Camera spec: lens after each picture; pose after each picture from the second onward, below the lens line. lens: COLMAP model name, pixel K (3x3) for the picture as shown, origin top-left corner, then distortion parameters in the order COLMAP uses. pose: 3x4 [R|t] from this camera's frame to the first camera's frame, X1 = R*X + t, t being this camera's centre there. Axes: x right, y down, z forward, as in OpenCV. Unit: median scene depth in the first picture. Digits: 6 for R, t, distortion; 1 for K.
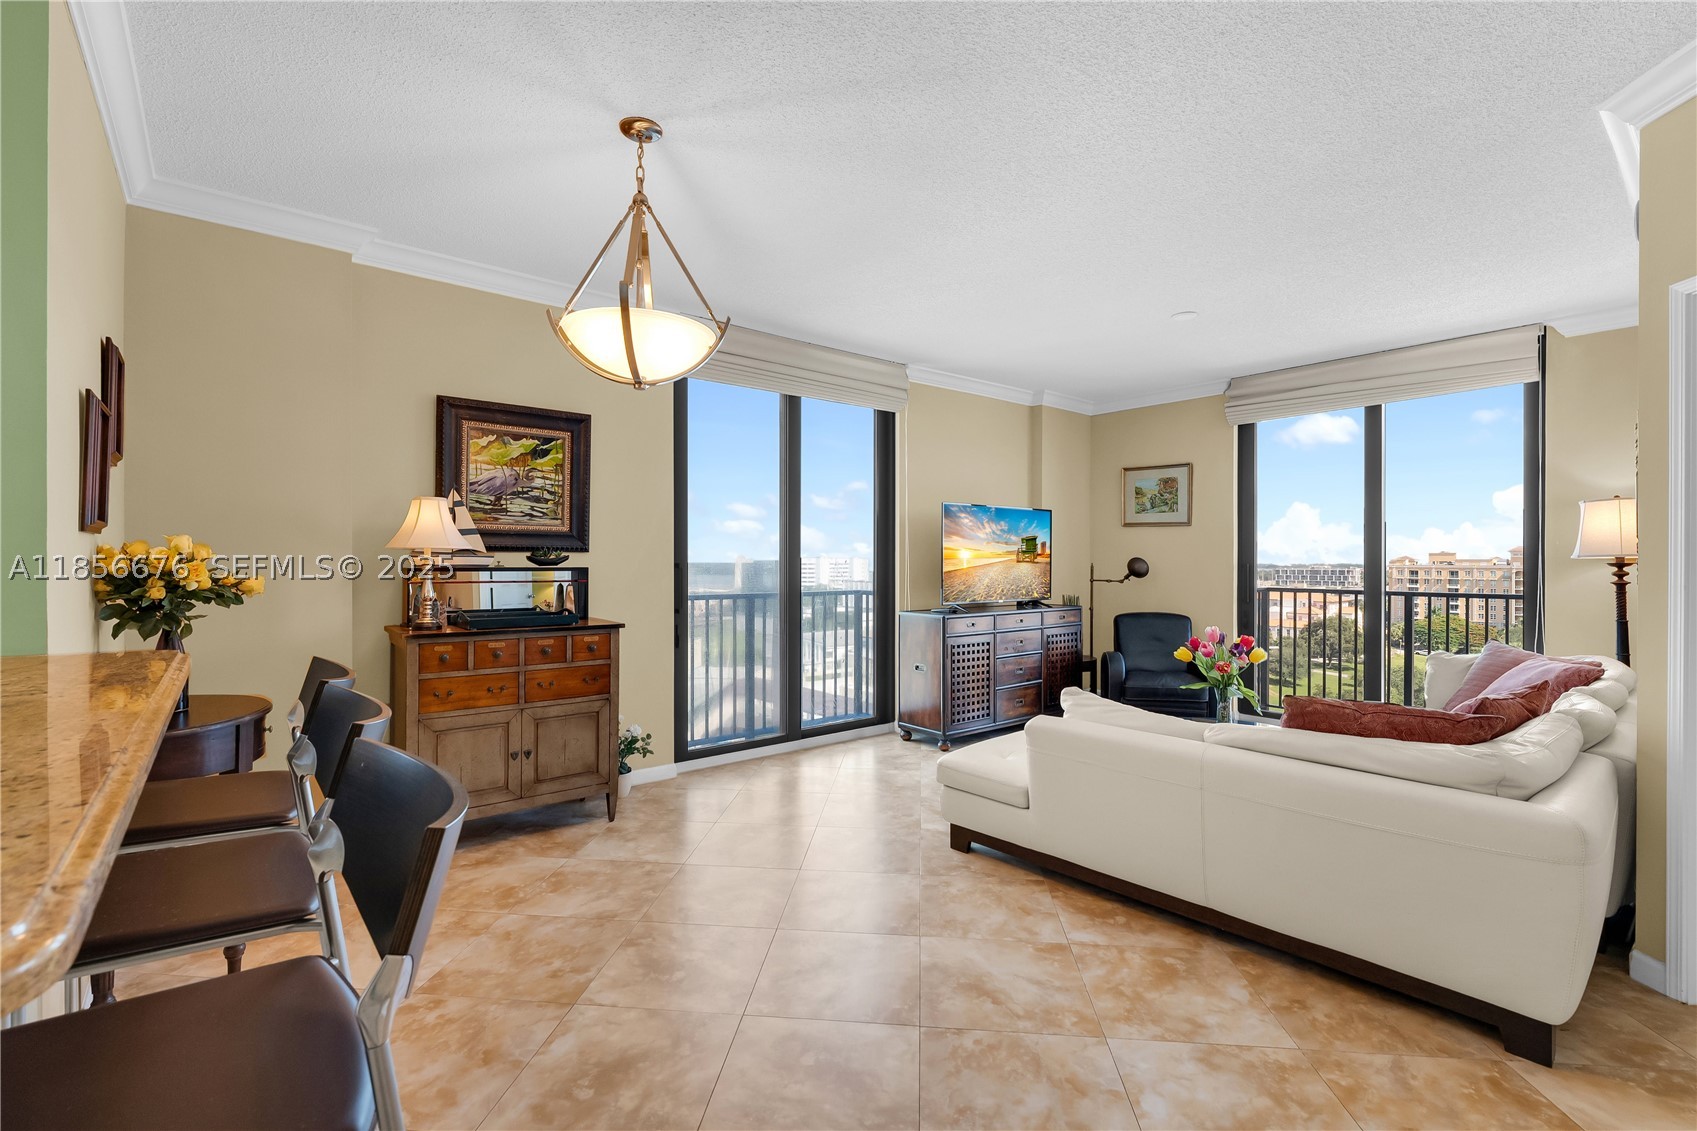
lens RADIAL K [[736.5, 0, 851.2], [0, 736.5, 563.2], [0, 0, 1]] dist [-0.002188, -0.000555]
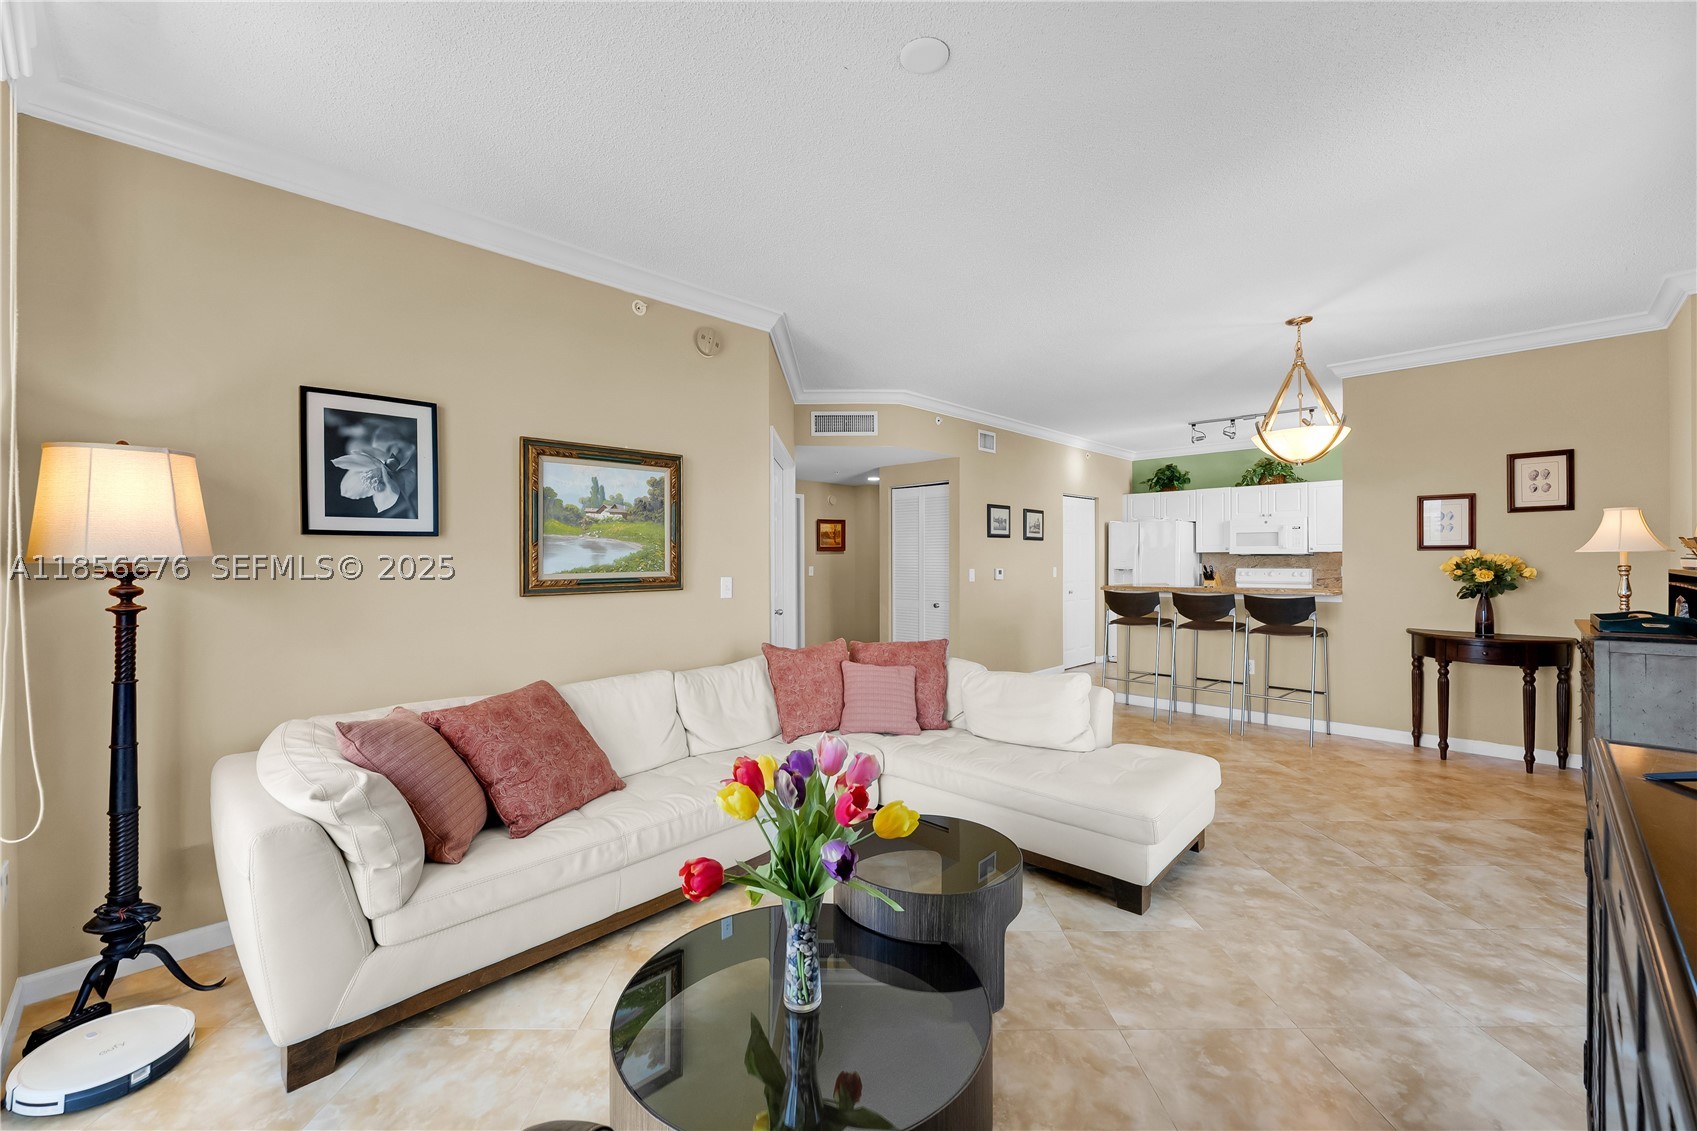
lens RADIAL K [[681.5, 0, 842.8], [0, 681.5, 559.5], [0, 0, 1]] dist [0.000196, -0.000329]
pose [[-0.995604, 0.000622, -0.093663, 0.624948], [0.000109, 0.999985, 0.005480, -0.011919], [0.093665, 0.005446, -0.995589, 1.642032]]
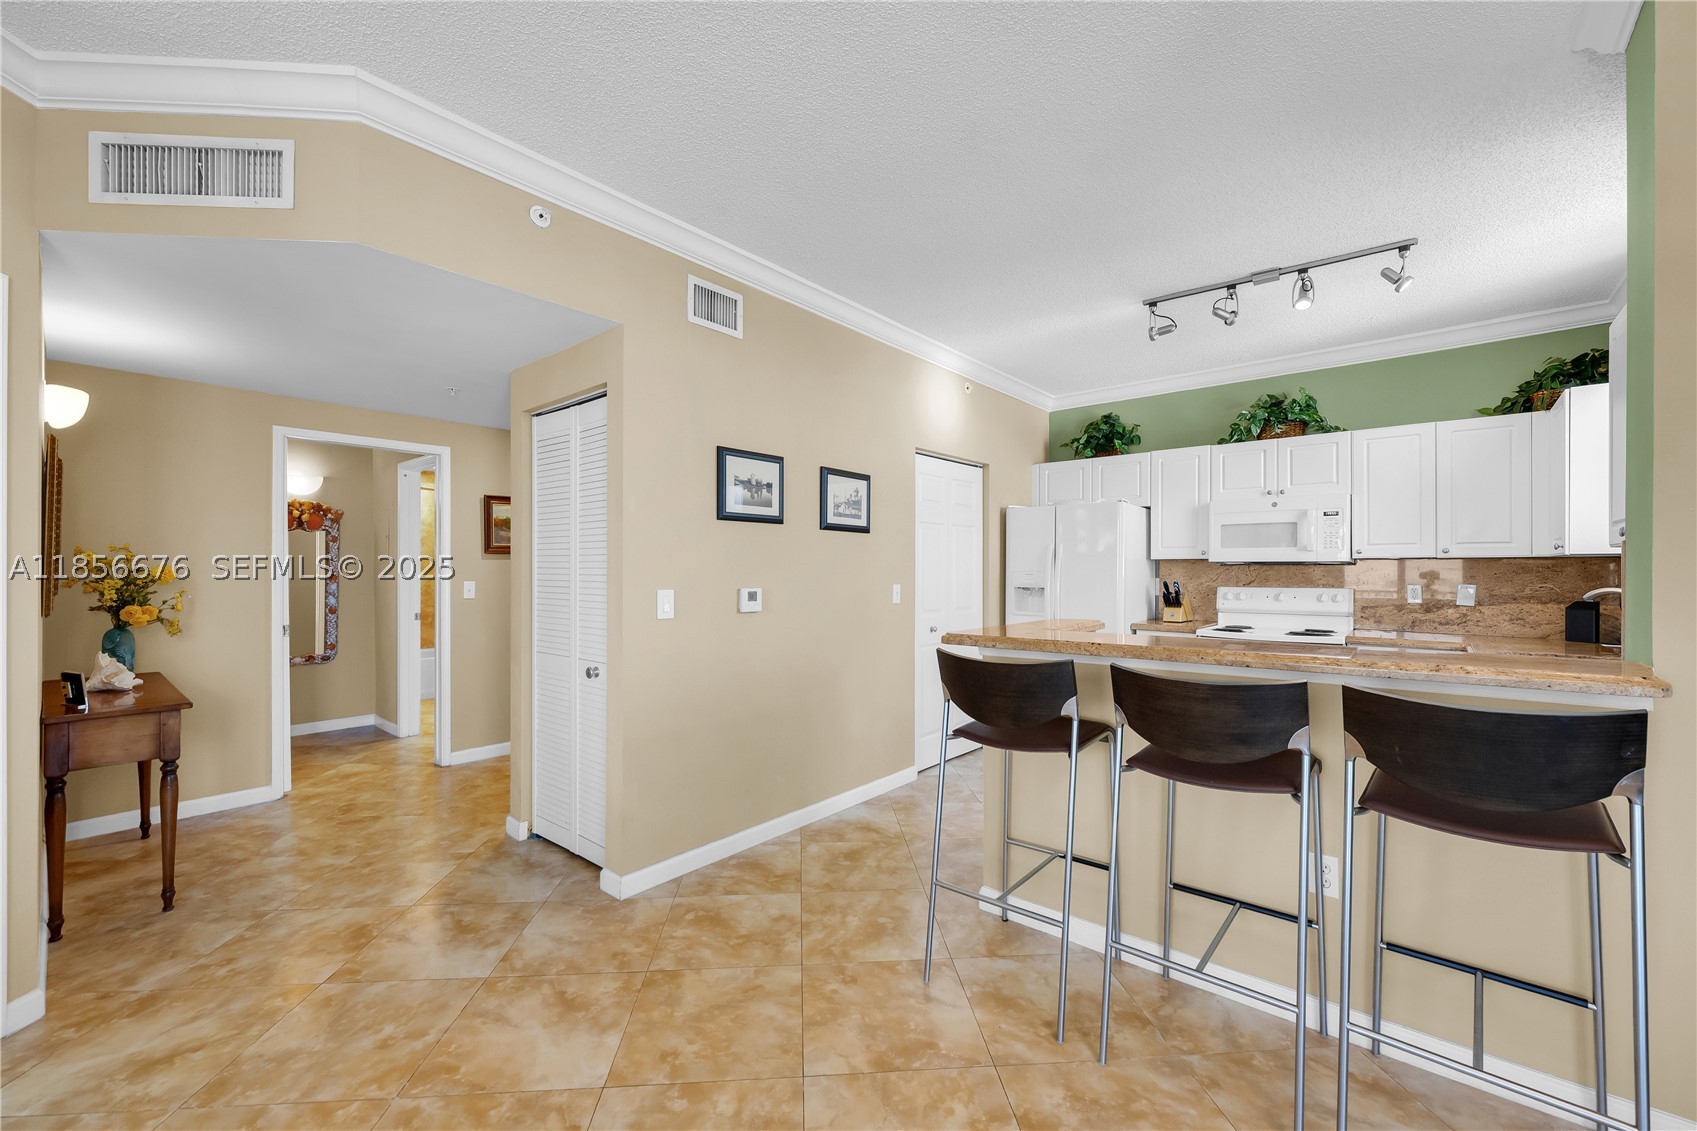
lens RADIAL K [[681.5, 0, 843.9], [0, 681.5, 570.3], [0, 0, 1]] dist [0.000196, -0.000329]
pose [[-0.985554, -0.003940, -0.169317, 0.072357], [-0.004470, 0.999986, 0.002744, -0.002856], [0.169304, 0.003461, -0.985558, 0.729596]]
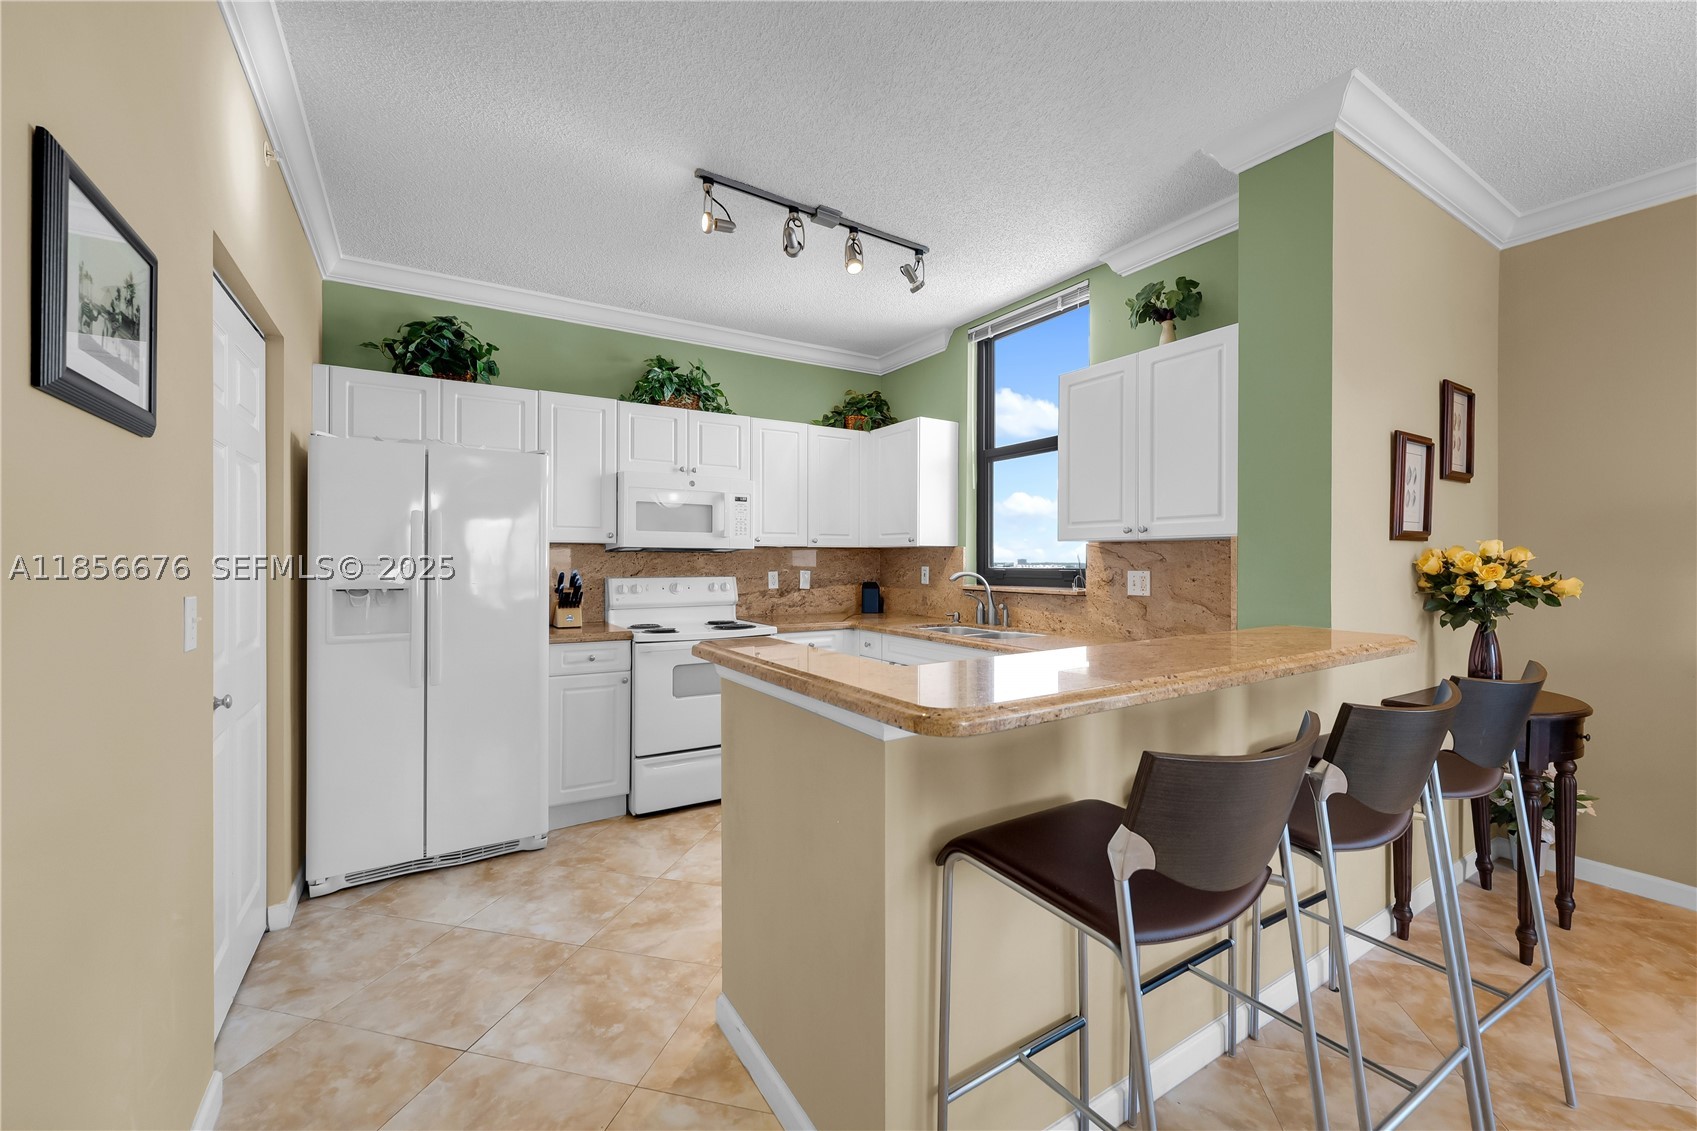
lens RADIAL K [[681.5, 0, 849.3], [0, 681.5, 560.1], [0, 0, 1]] dist [0.000196, -0.000329]
pose [[-0.126915, -0.000980, -0.991913, 0.133908], [-0.005596, 0.999984, -0.000272, -0.000930], [0.991898, 0.005516, -0.126918, 0.092421]]
